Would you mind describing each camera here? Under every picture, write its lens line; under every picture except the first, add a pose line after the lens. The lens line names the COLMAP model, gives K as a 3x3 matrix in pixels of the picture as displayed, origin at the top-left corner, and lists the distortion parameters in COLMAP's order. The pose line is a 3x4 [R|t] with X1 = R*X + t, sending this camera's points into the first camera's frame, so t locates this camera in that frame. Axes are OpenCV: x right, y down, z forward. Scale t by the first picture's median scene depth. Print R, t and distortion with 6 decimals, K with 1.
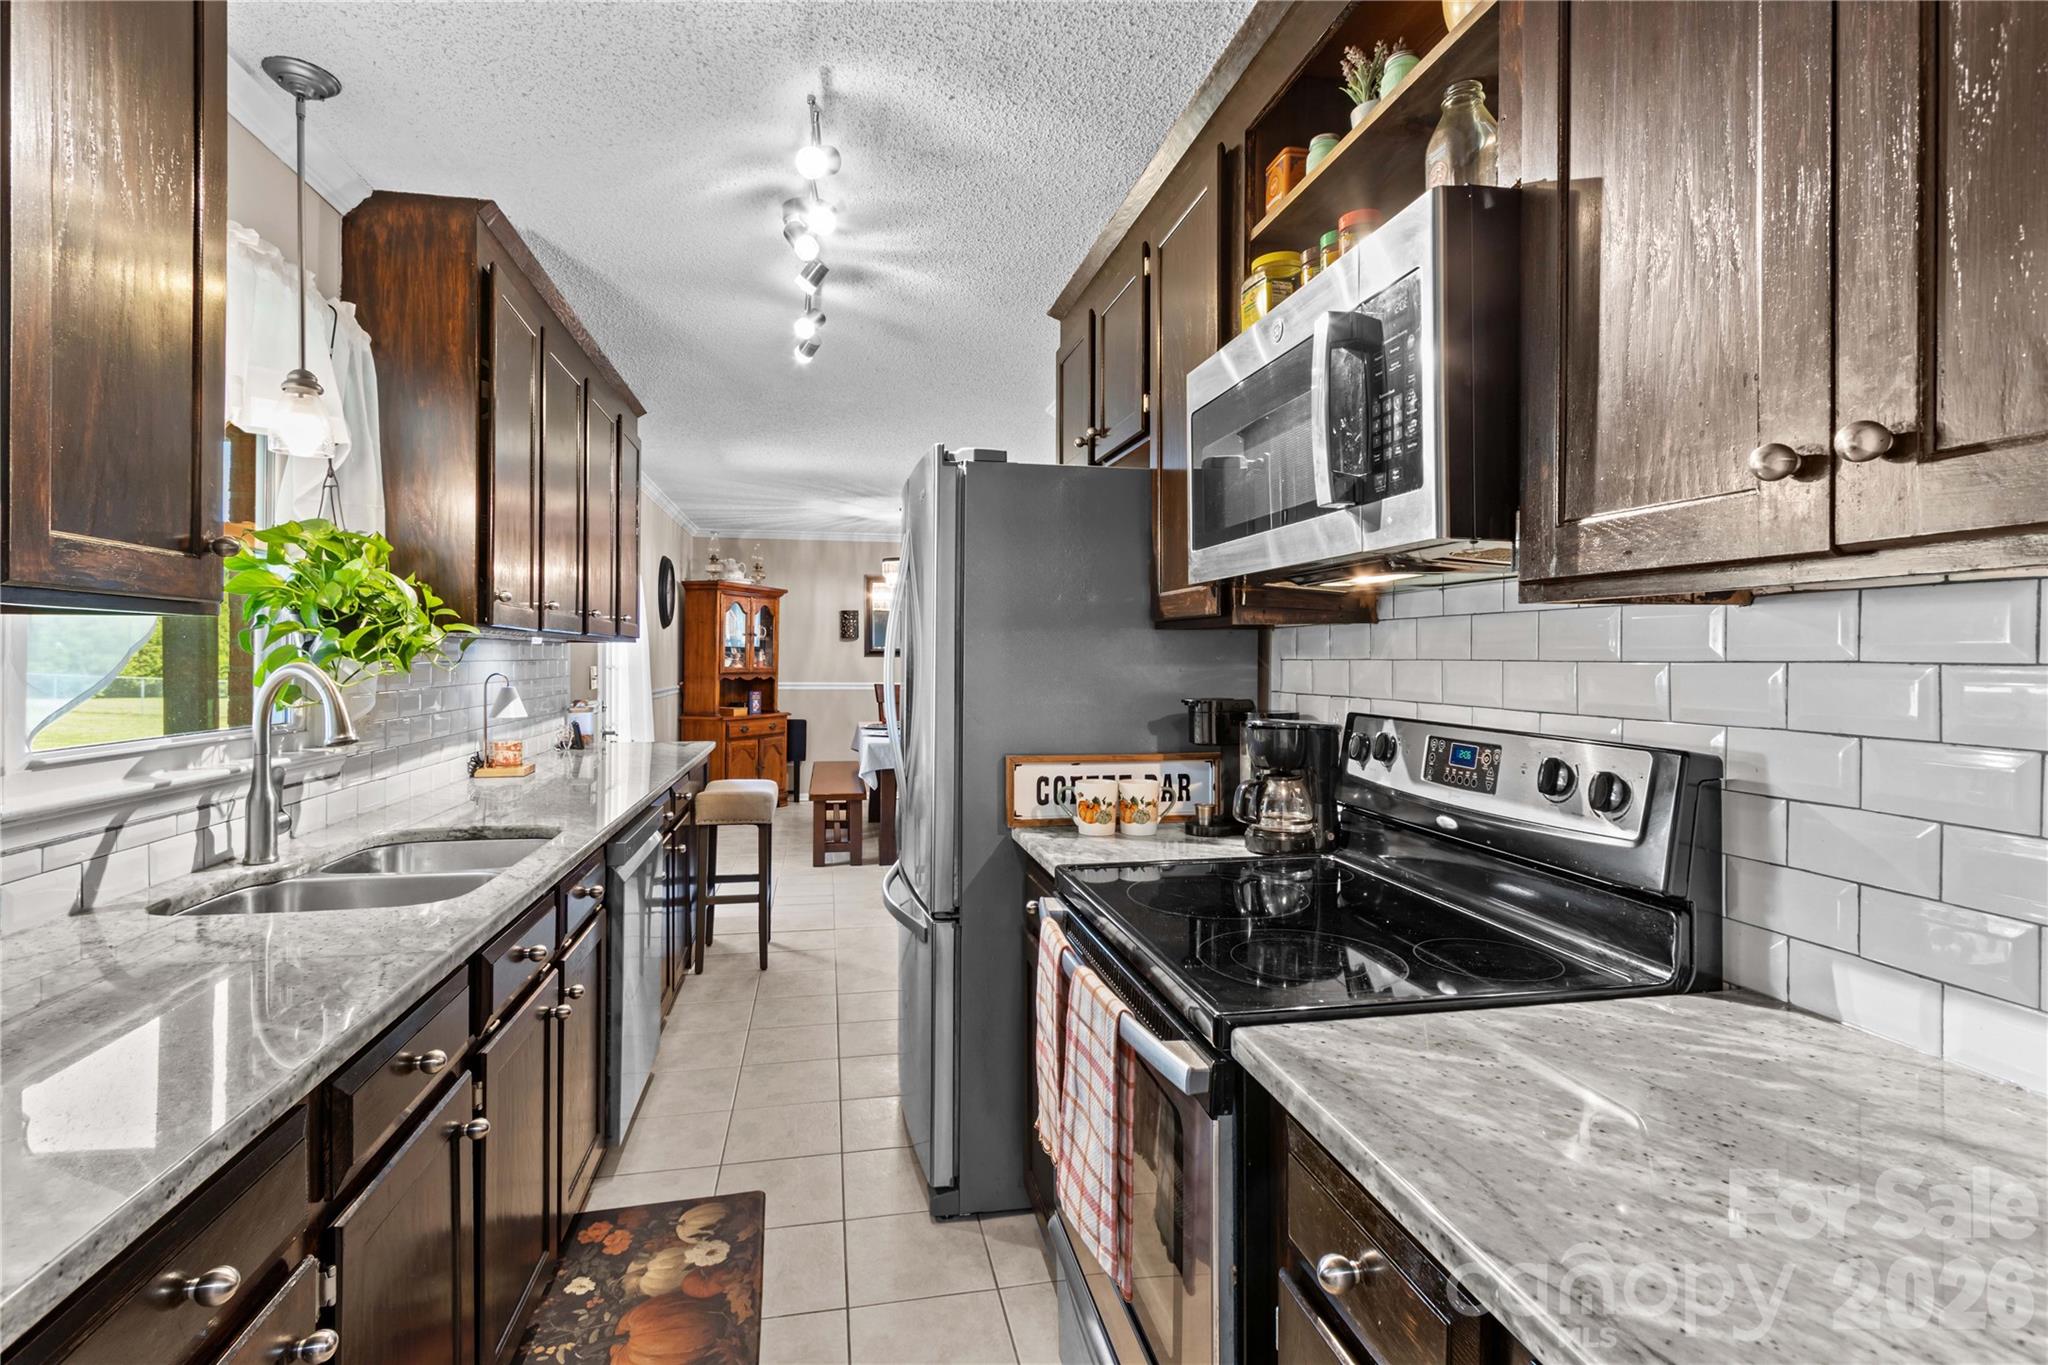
lens RADIAL K [[959.2, 0, 1034.4], [0, 959.2, 634.7], [0, 0, 1]] dist [-0.000078, -0.000434]
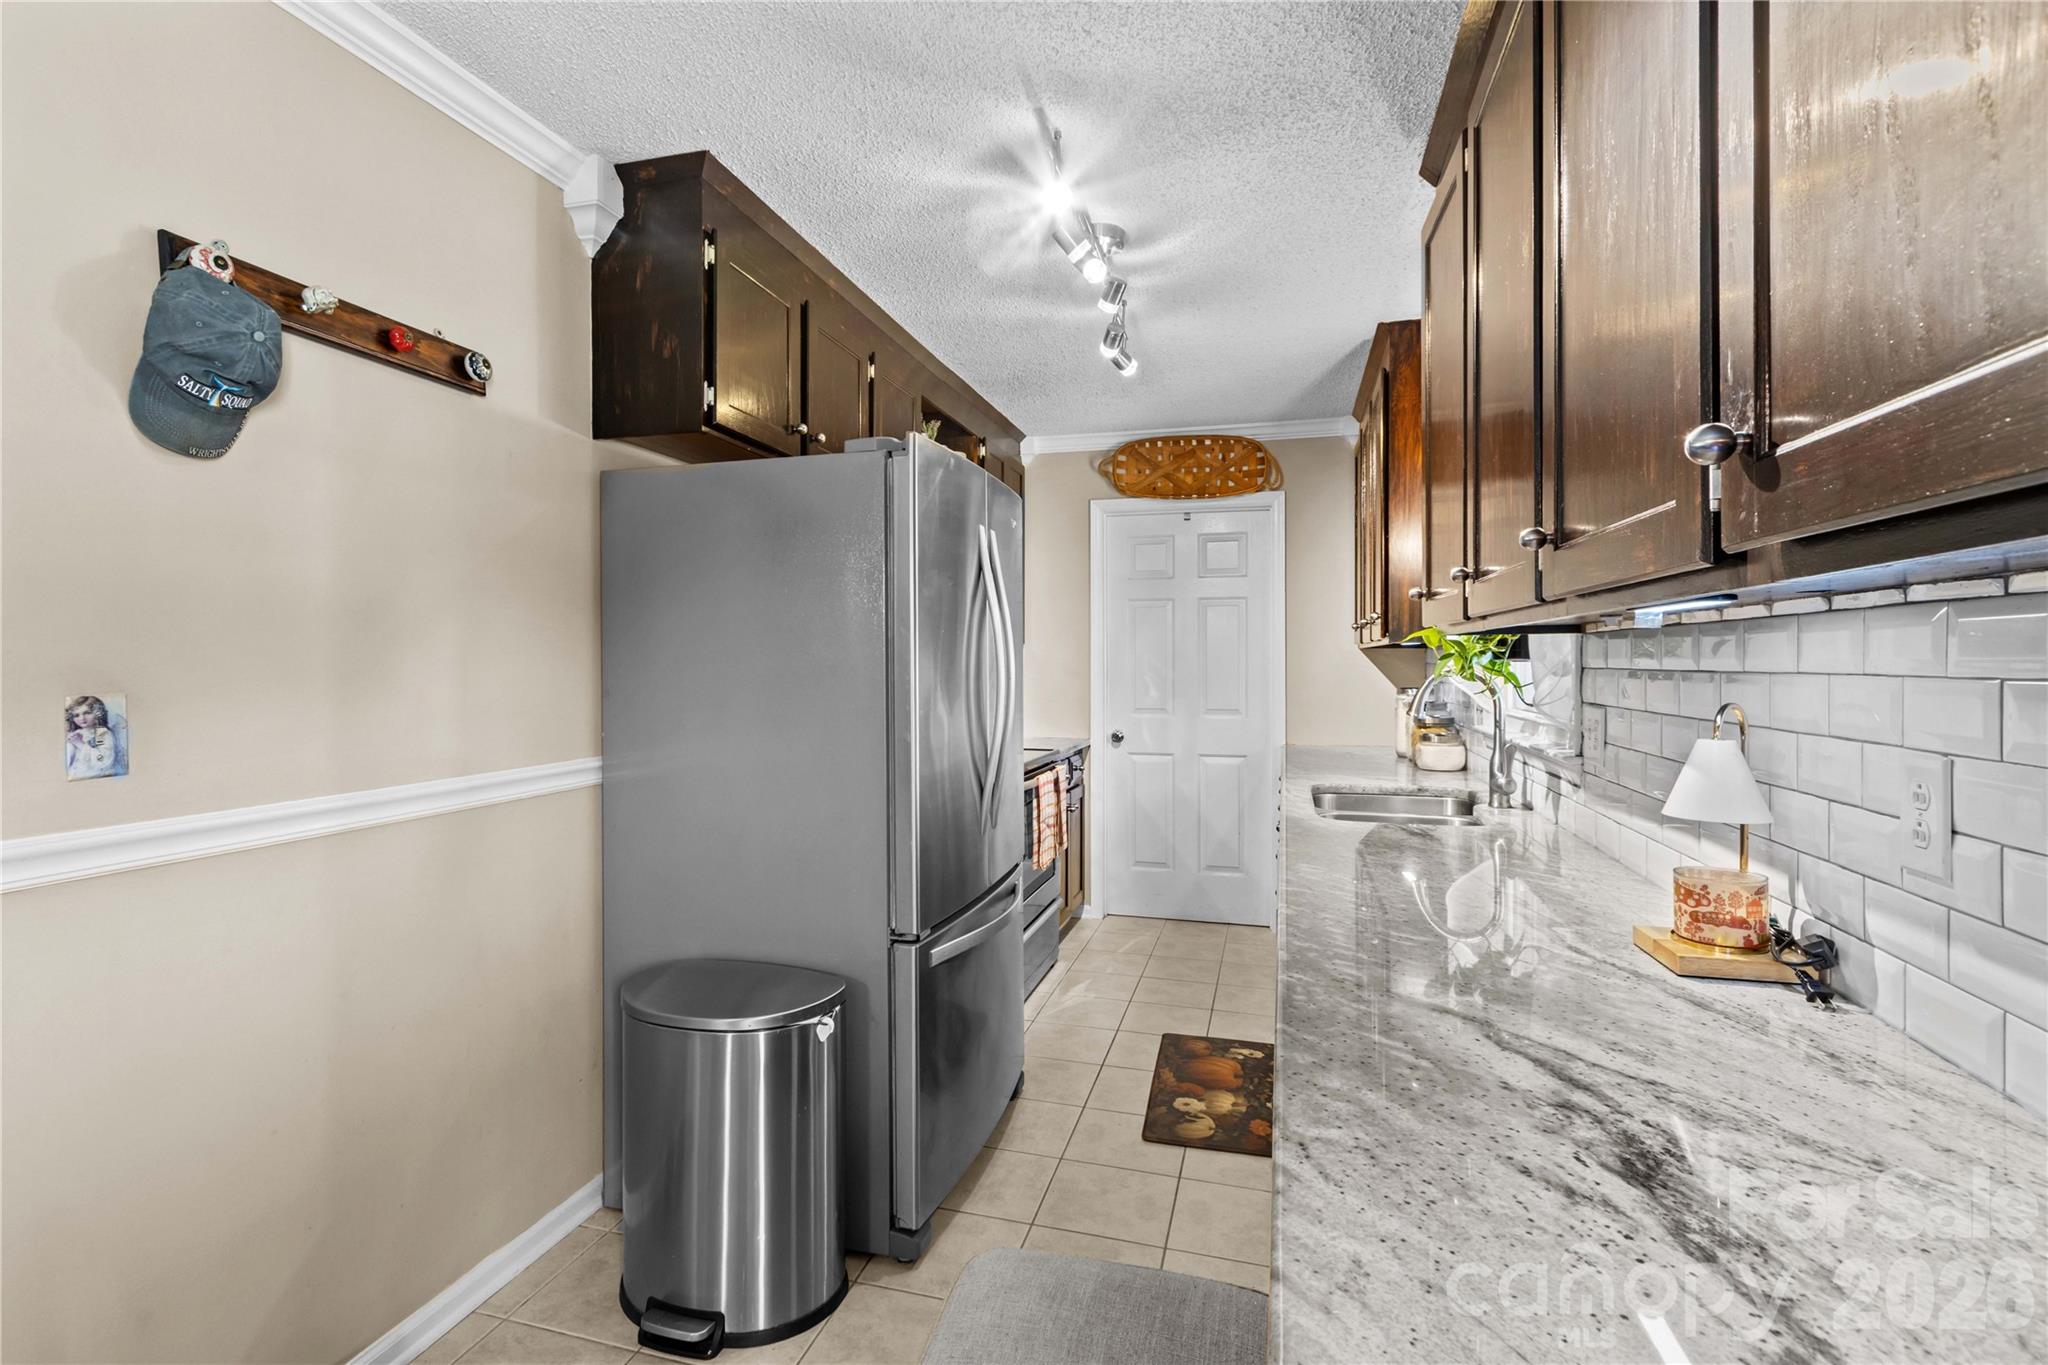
lens RADIAL K [[971.4, 0, 977.8], [0, 971.4, 667.8], [0, 0, 1]] dist [0.004065, -0.000169]
pose [[-0.870528, -0.001497, 0.492117, -0.828506], [-0.008396, 0.999895, -0.011811, 0.055928], [-0.492048, -0.014414, -0.870449, 2.577140]]
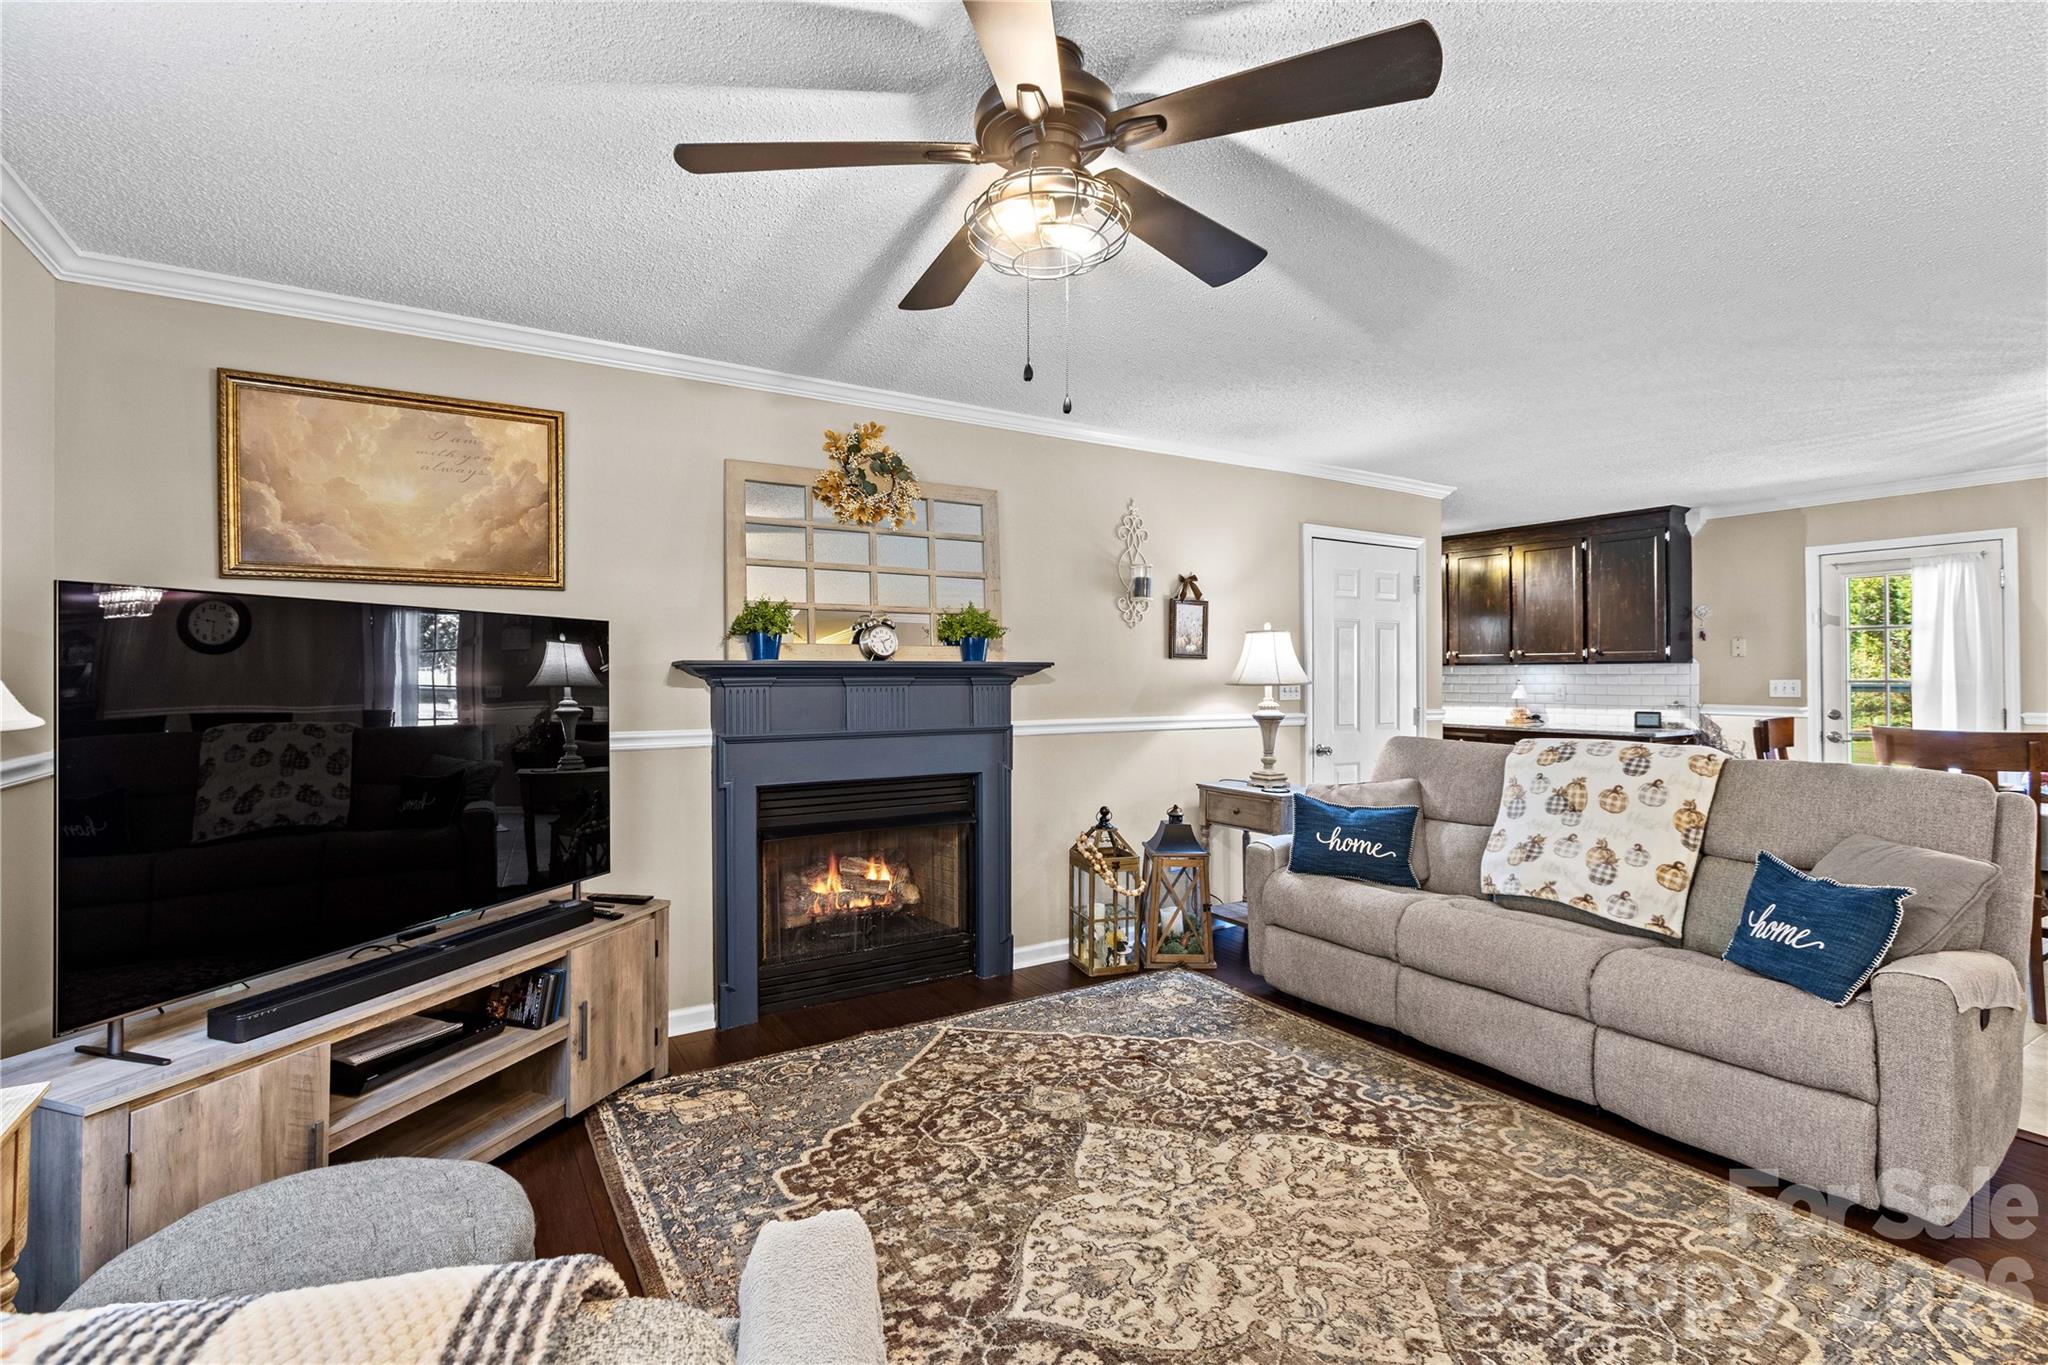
lens RADIAL K [[936.9, 0, 1001.4], [0, 936.9, 669.5], [0, 0, 1]] dist [0.010557, -0.007630]
pose [[-0.946812, -0.001101, -0.321787, 2.410506], [0.007771, 0.999624, -0.026285, 0.113960], [0.321695, -0.027388, -0.946447, 4.788785]]
